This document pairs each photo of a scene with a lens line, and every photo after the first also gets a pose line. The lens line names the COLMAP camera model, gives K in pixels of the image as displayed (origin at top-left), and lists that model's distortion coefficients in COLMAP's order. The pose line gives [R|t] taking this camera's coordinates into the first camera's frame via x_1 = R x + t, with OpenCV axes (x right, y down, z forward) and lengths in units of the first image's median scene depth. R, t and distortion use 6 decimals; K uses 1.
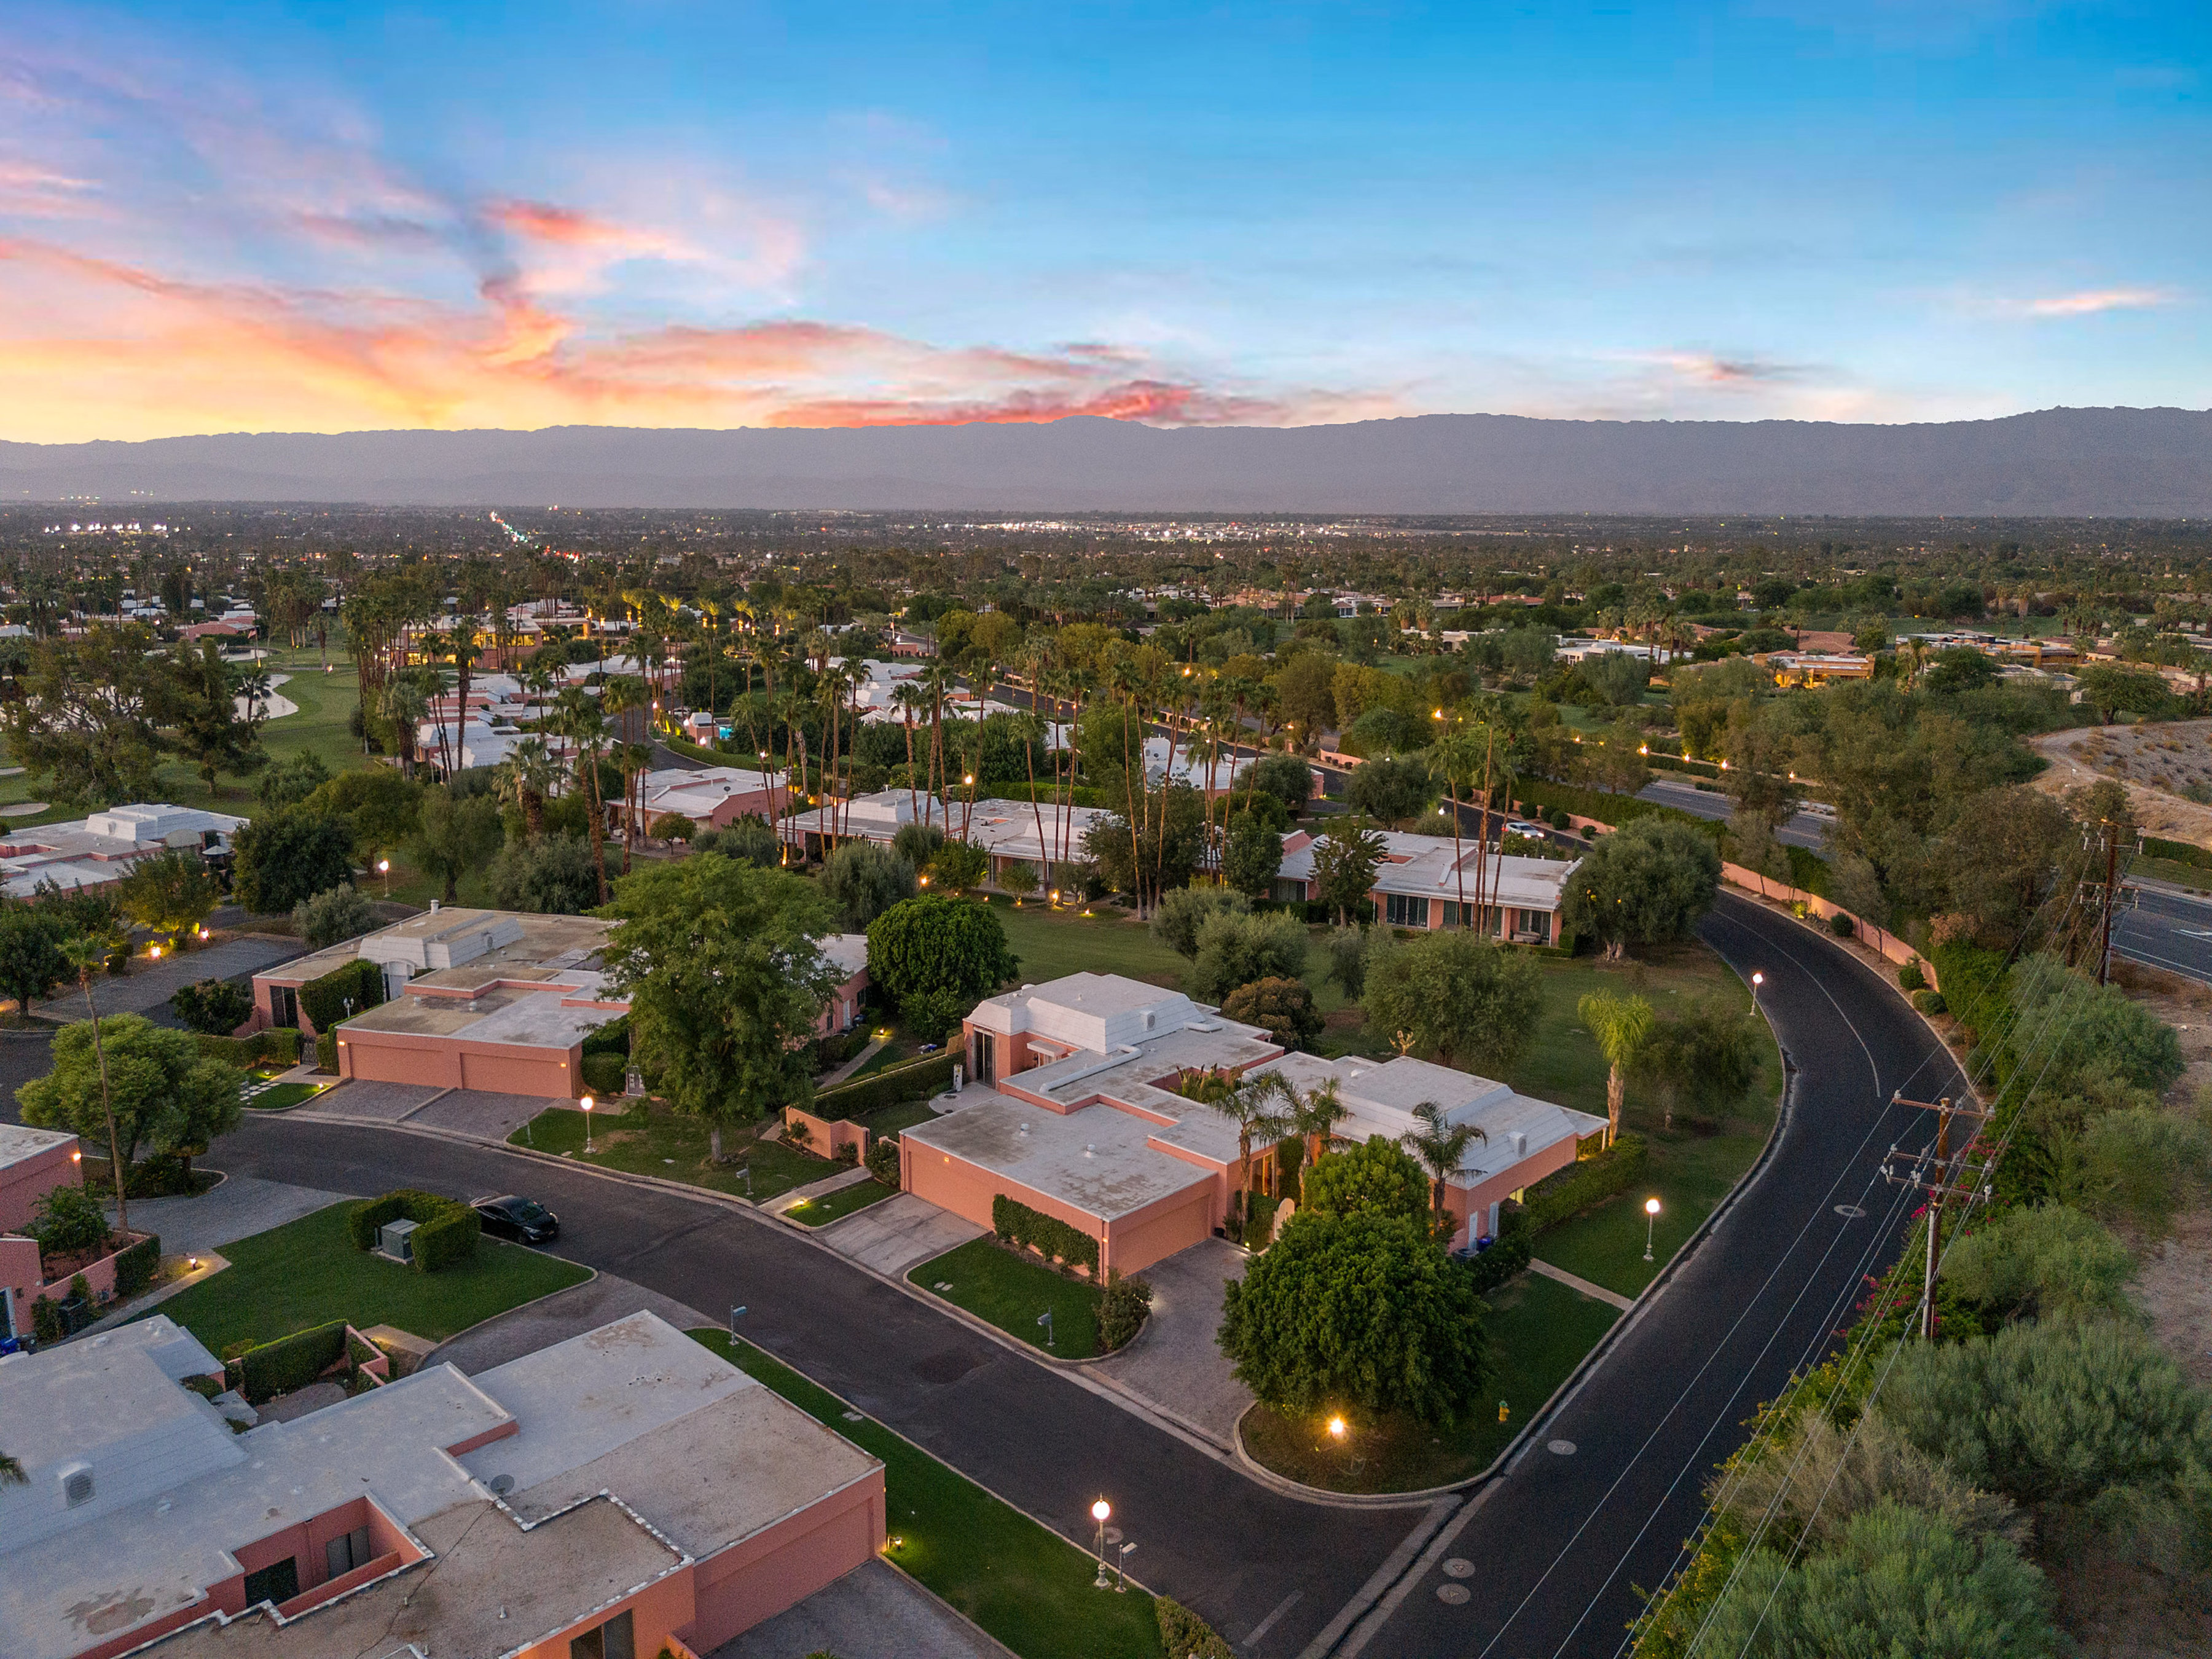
lens RADIAL K [[1632.8, 0, 1106.0], [0, 1632.8, 829.5], [0, 0, 1]] dist [0.030343, -0.008403]
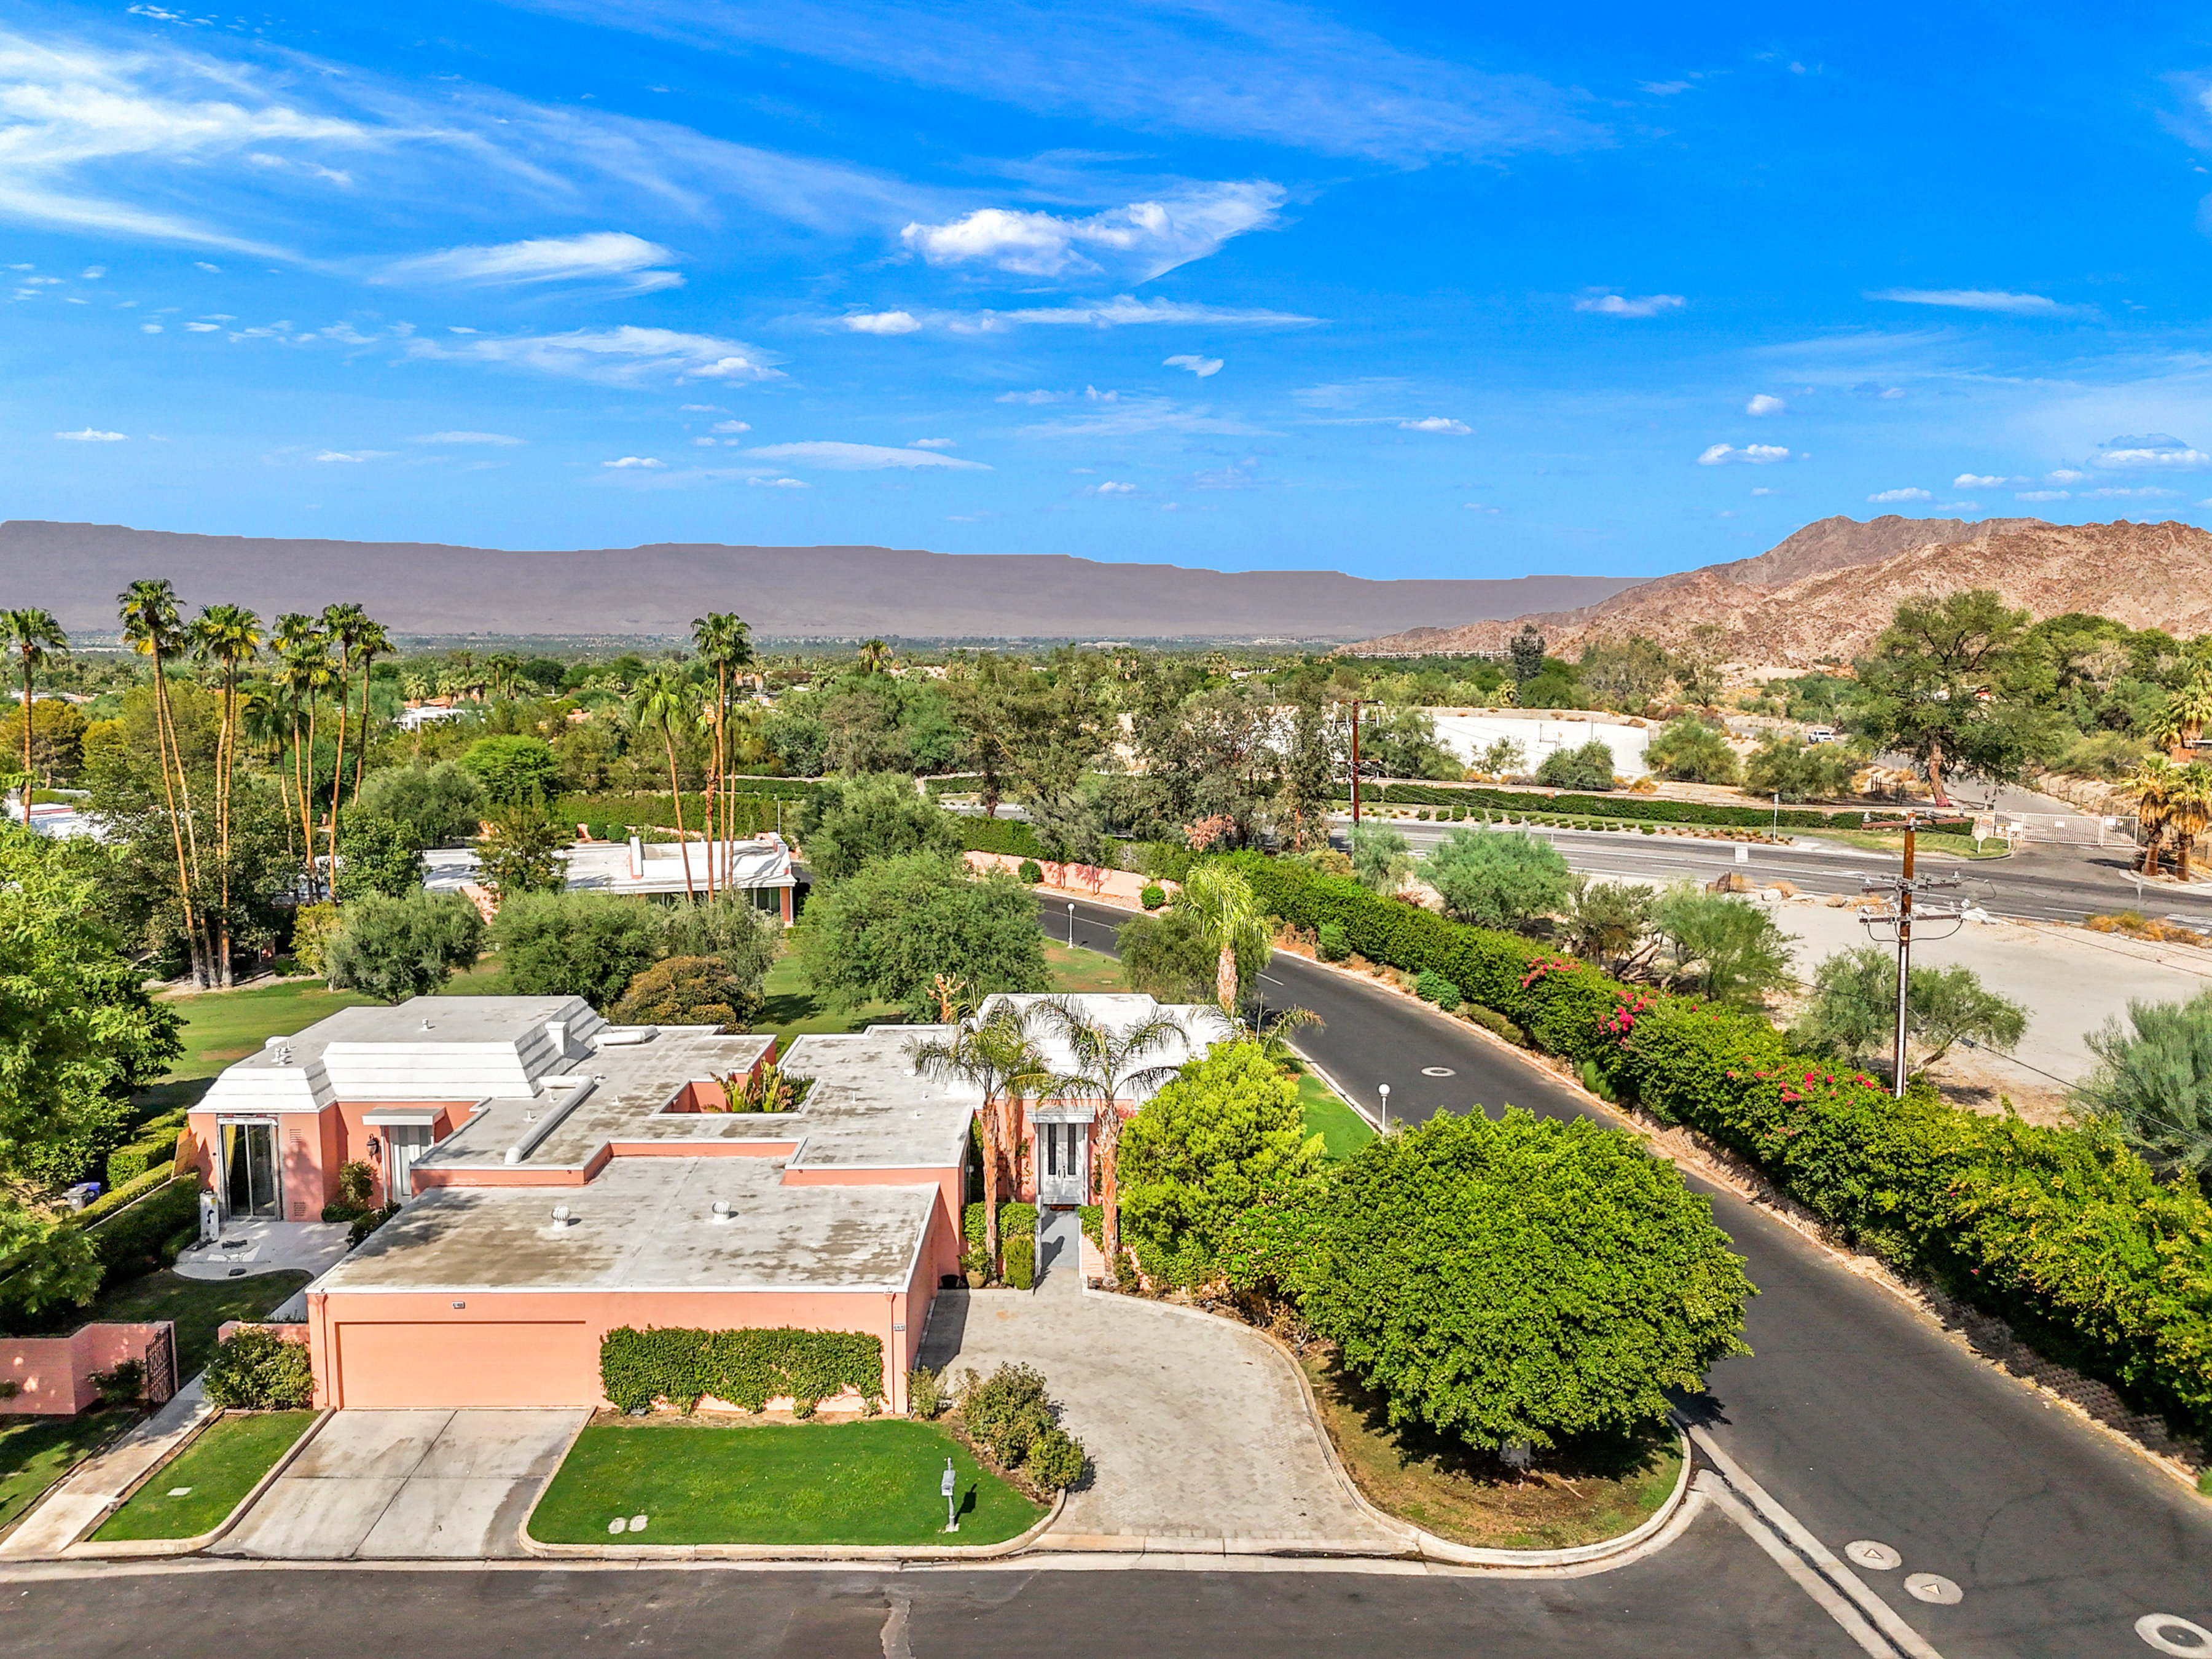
lens RADIAL K [[1632.8, 0, 1106.0], [0, 1632.8, 829.5], [0, 0, 1]] dist [0.030343, -0.008403]
pose [[0.718691, -0.086697, 0.689904, -0.305615], [0.135470, 0.990642, -0.016632, 0.096234], [-0.682006, 0.105415, 0.723710, 0.502152]]
